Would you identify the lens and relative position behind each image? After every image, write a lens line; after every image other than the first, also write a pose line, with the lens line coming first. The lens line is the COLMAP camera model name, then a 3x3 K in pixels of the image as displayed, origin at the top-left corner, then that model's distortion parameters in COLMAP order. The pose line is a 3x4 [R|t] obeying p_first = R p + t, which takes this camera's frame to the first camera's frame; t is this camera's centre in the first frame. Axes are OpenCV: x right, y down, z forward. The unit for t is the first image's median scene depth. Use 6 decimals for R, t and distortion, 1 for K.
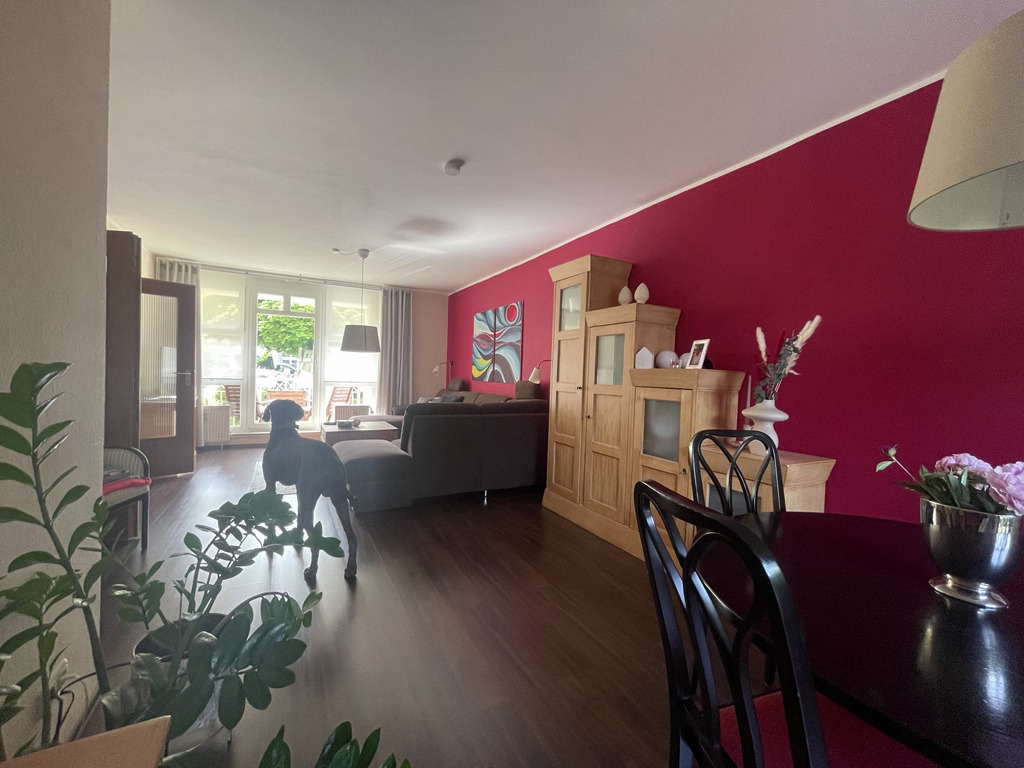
lens RADIAL K [[410.9, 0, 511.1], [0, 410.9, 384.6], [0, 0, 1]] dist [-0.000280, 0.000162]
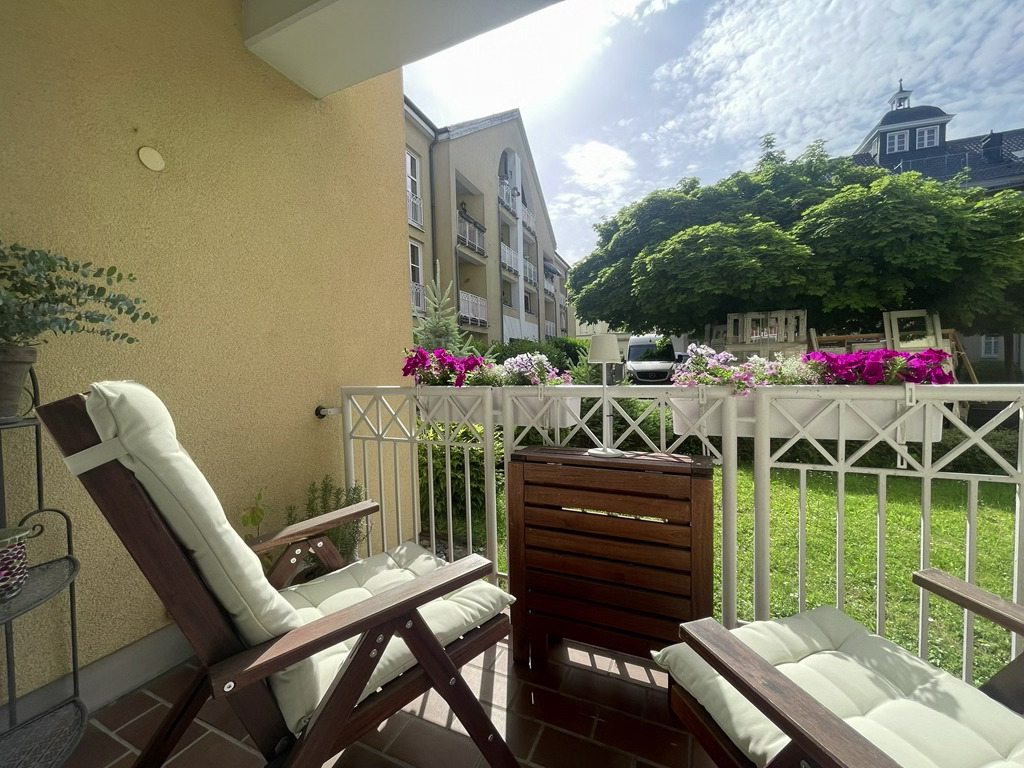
lens RADIAL K [[410.9, 0, 512.6], [0, 410.9, 382.5], [0, 0, 1]] dist [-0.000280, 0.000162]
pose [[0.600005, -0.018503, -0.799782, -0.241014], [0.026741, 0.999638, -0.003066, -0.009262], [0.799549, -0.019547, 0.600283, 0.485928]]
